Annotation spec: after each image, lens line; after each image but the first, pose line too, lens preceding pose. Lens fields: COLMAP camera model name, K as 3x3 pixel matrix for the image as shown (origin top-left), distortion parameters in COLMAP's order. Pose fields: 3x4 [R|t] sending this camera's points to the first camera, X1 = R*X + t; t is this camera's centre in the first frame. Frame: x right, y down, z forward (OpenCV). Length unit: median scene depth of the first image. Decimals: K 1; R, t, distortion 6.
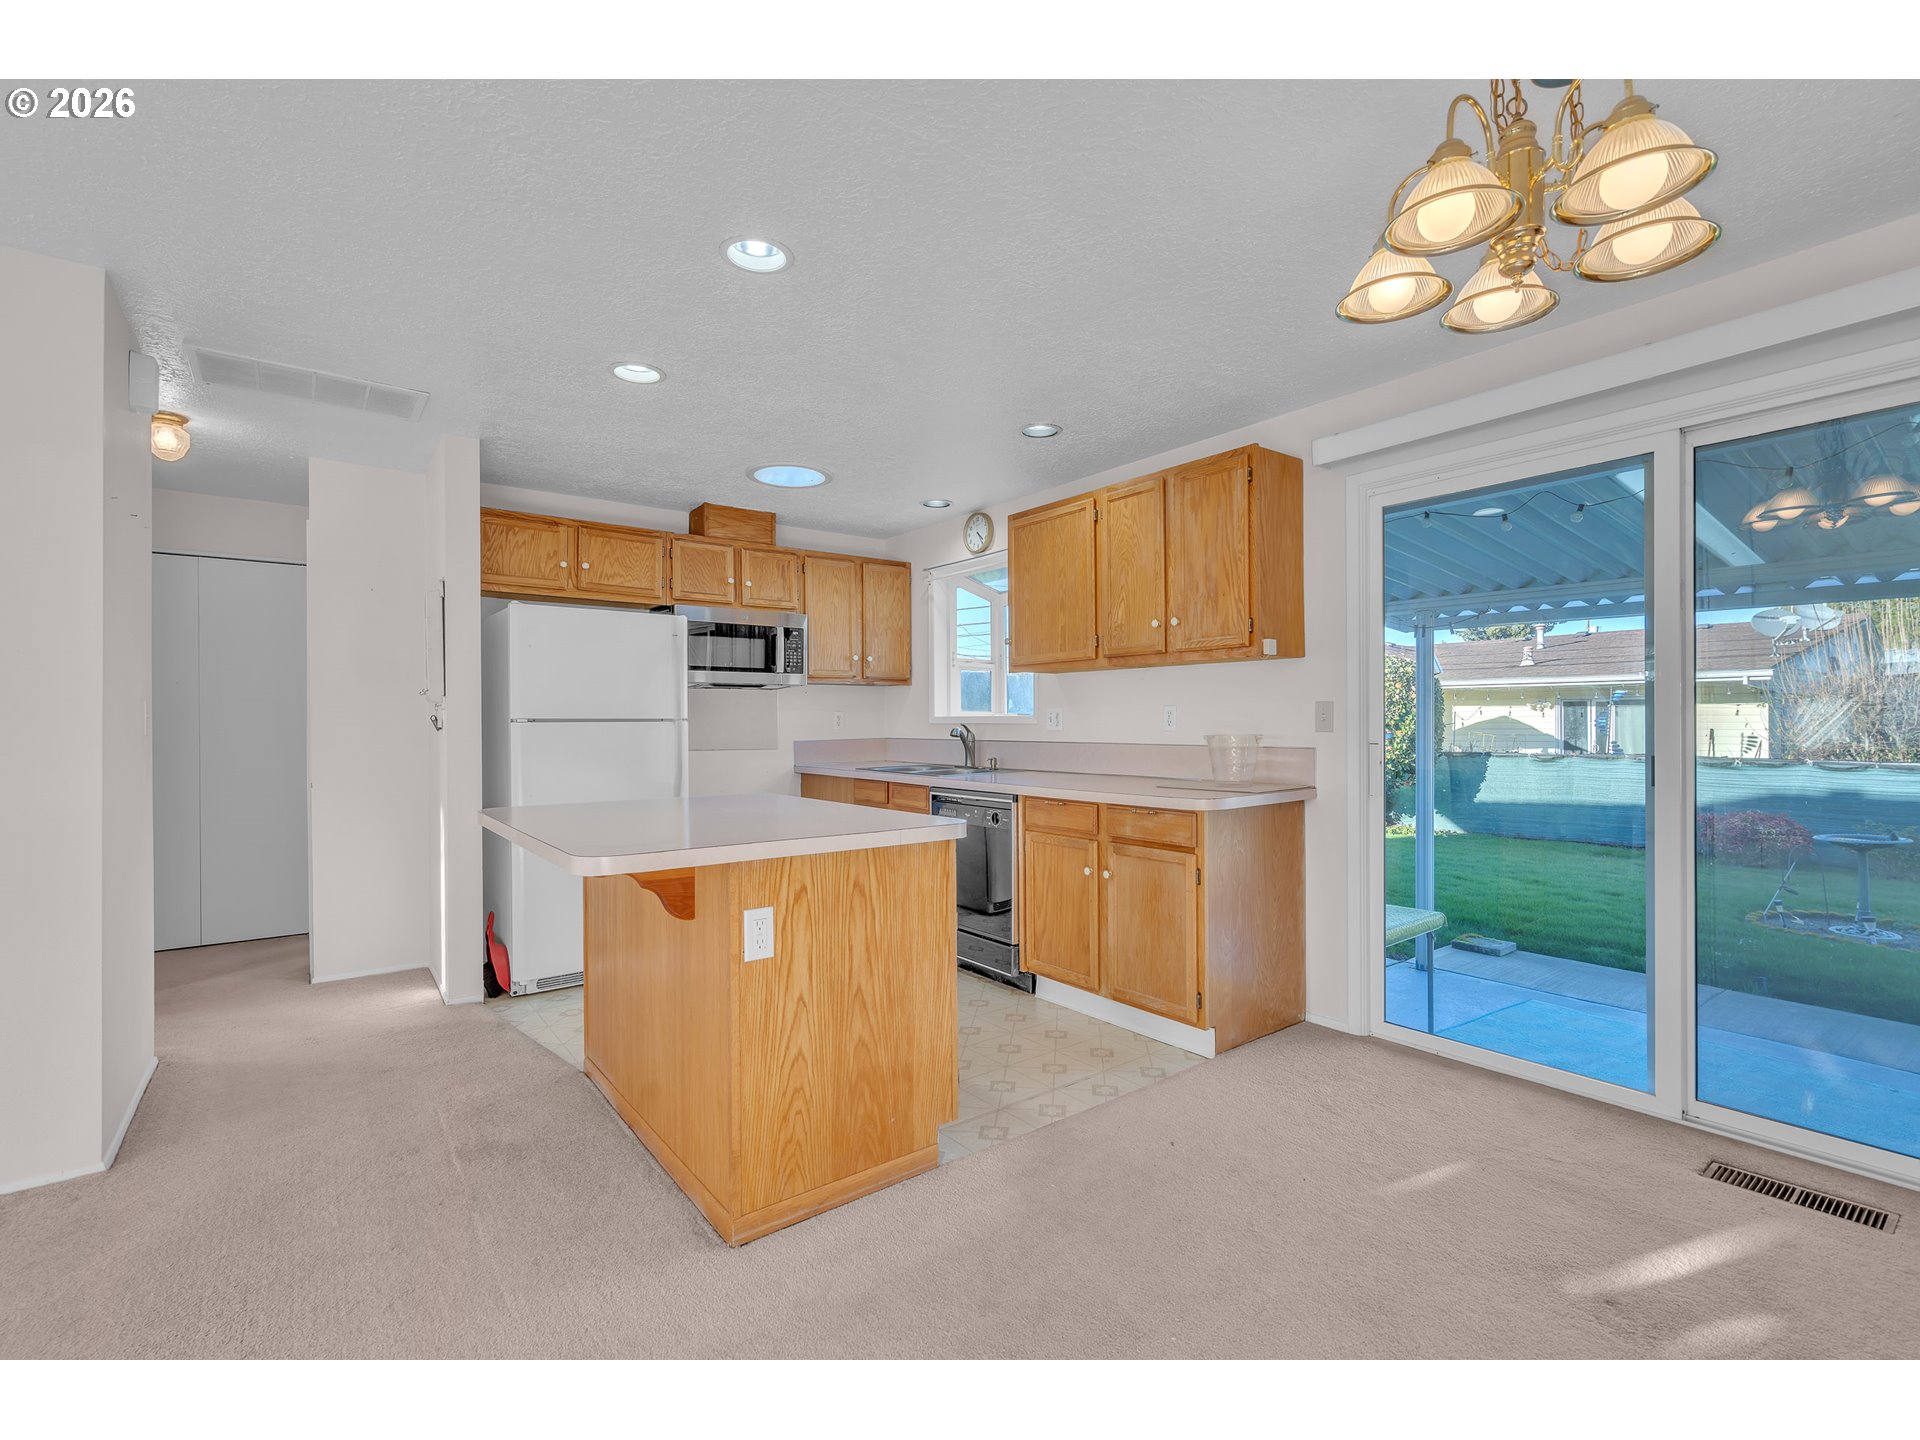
lens RADIAL K [[865.0, 0, 959.7], [0, 865.0, 722.9], [0, 0, 1]] dist [-0.000700, 0.000938]
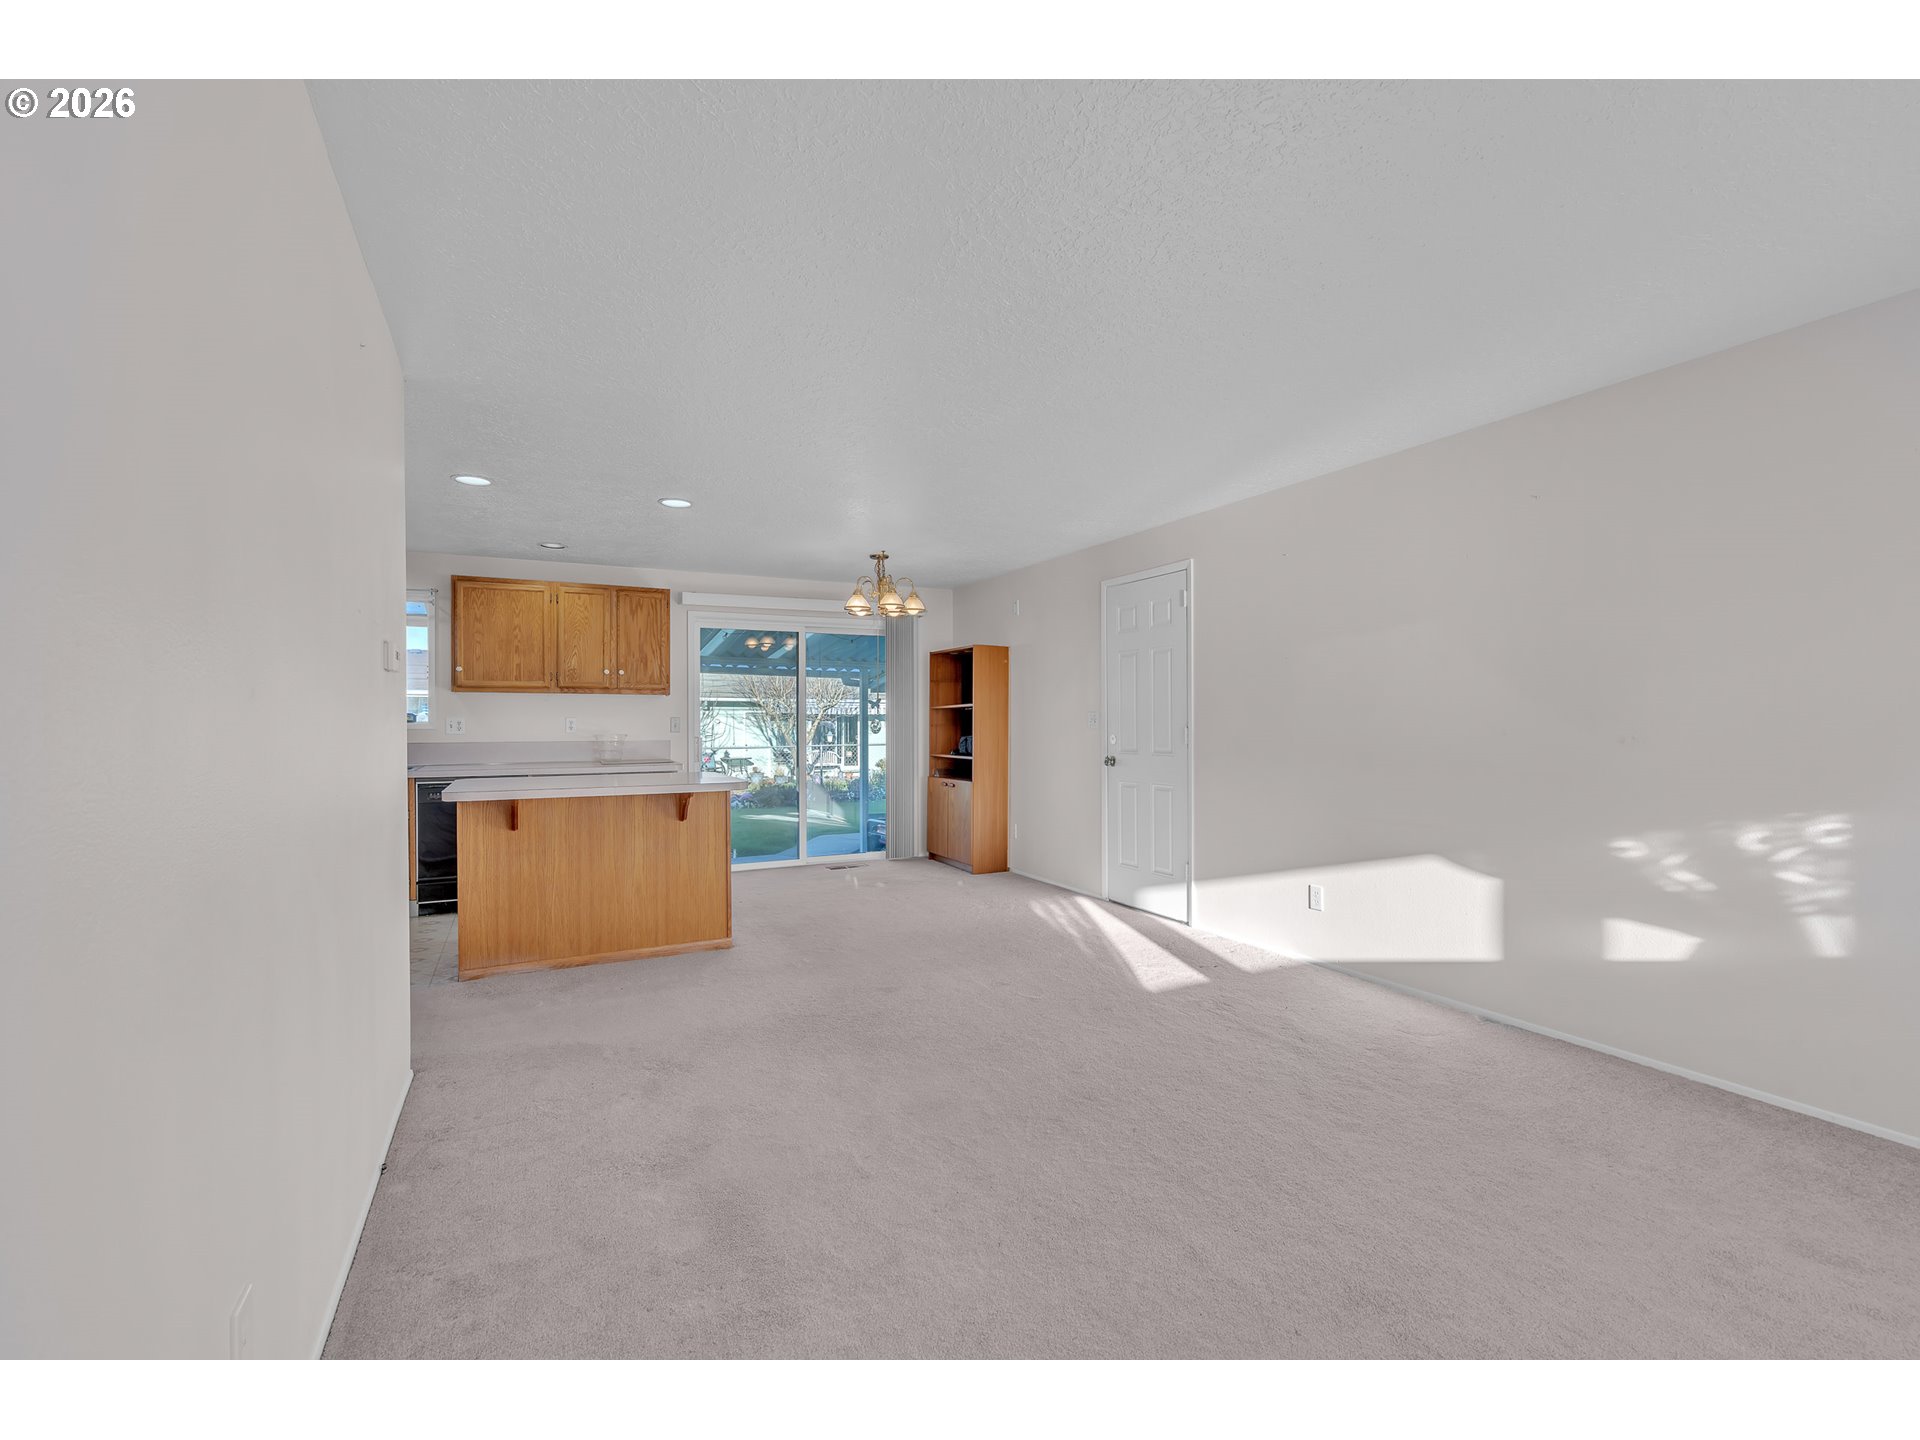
lens RADIAL K [[869.9, 0, 960.0], [0, 869.9, 720.0], [0, 0, 1]] dist [-0.010145, 0.001504]
pose [[0.182406, 0.005990, 0.983205, -1.268229], [0.004228, 0.999967, -0.006877, -0.001044], [-0.983214, 0.005411, 0.182375, -0.028305]]
